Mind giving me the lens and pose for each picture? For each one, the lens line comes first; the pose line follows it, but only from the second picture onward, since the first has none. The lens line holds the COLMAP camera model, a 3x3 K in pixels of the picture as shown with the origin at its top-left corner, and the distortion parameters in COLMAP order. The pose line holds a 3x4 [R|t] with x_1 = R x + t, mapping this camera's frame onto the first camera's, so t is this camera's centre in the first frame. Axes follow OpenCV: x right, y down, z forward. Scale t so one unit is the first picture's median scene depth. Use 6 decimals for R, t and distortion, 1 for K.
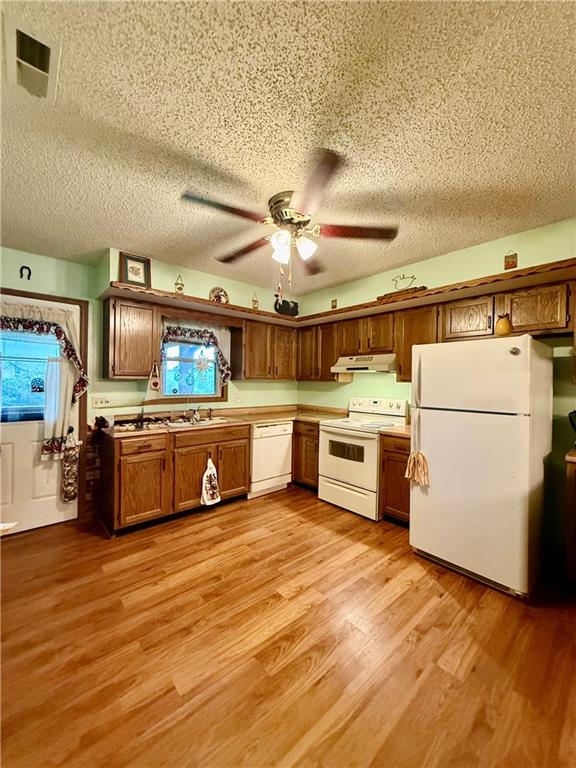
lens RADIAL K [[304.6, 0, 290.1], [0, 304.6, 382.1], [0, 0, 1]] dist [0.000337, 0.000150]
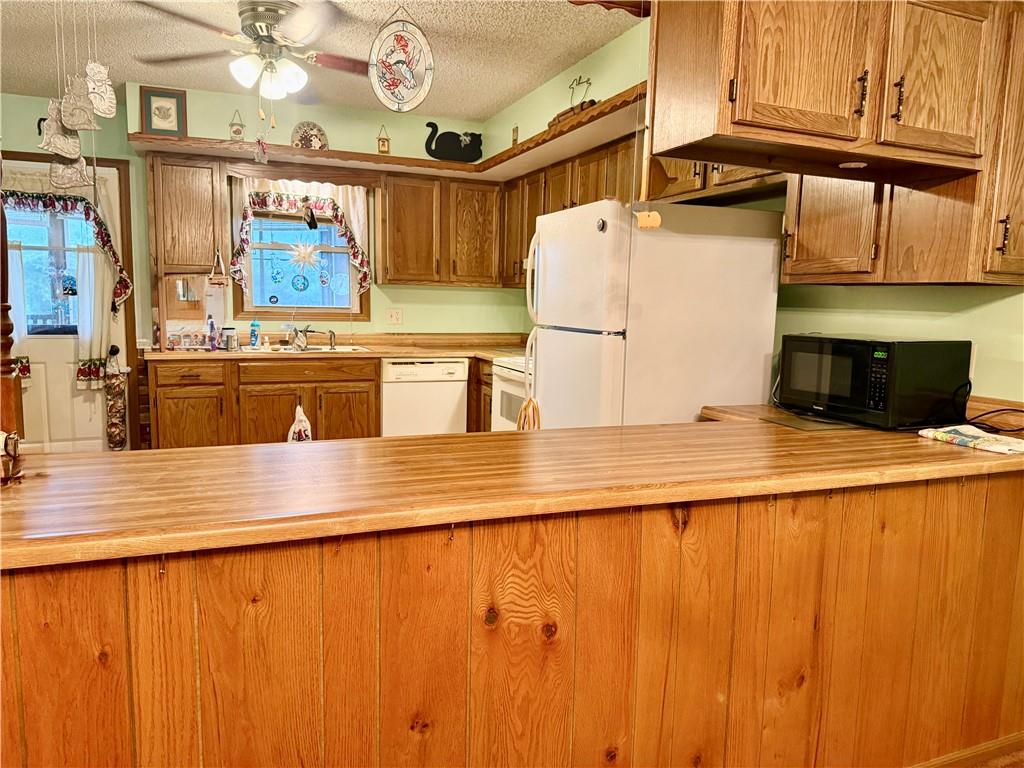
lens RADIAL K [[718.6, 0, 510.9], [0, 718.6, 388.9], [0, 0, 1]] dist [0.027004, -0.027188]
pose [[0.941645, 0.050218, -0.332841, 0.678871], [-0.008877, 0.992170, 0.124582, 0.026873], [0.336491, -0.114358, 0.934717, -0.257229]]
